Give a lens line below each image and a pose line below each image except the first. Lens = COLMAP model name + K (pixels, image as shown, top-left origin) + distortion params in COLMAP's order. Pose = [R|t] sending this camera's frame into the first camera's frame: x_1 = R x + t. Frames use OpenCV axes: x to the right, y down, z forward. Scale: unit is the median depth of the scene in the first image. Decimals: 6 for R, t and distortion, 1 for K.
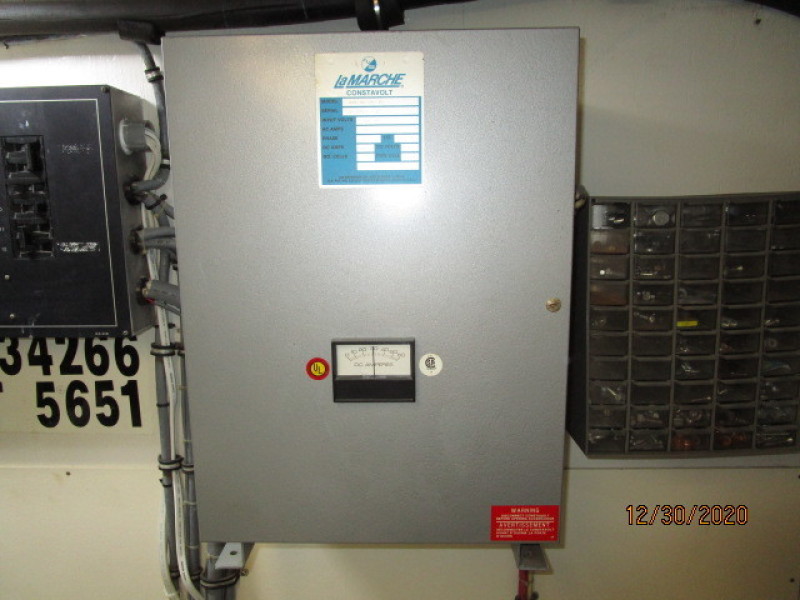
lens RADIAL K [[570.4, 0, 398.5], [0, 570.4, 299.7], [0, 0, 1]] dist [-0.032235, 0.014591]
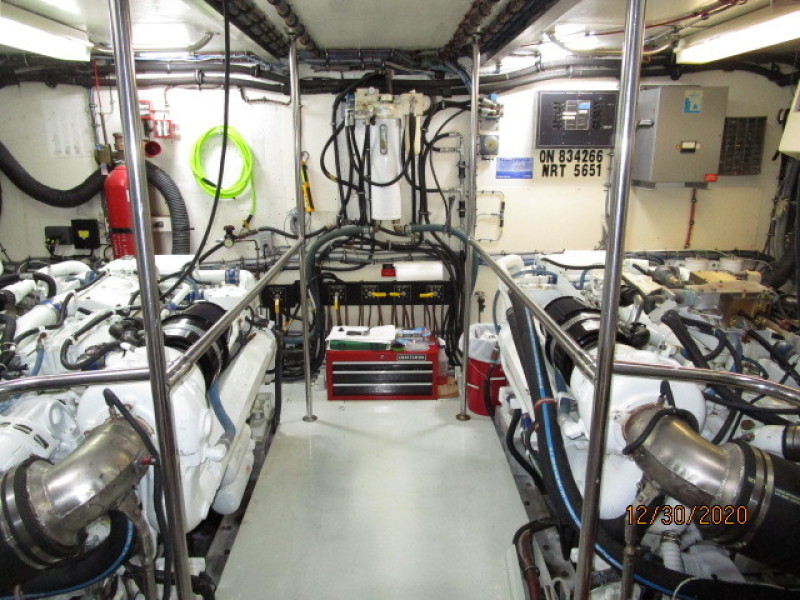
lens RADIAL K [[570.4, 0, 405.9], [0, 570.4, 298.6], [0, 0, 1]] dist [-0.032235, 0.014591]
pose [[0.998485, -0.010779, 0.053950, -2.057412], [0.005538, 0.995330, 0.096367, 0.693952], [-0.054737, -0.095922, 0.993883, -2.970859]]
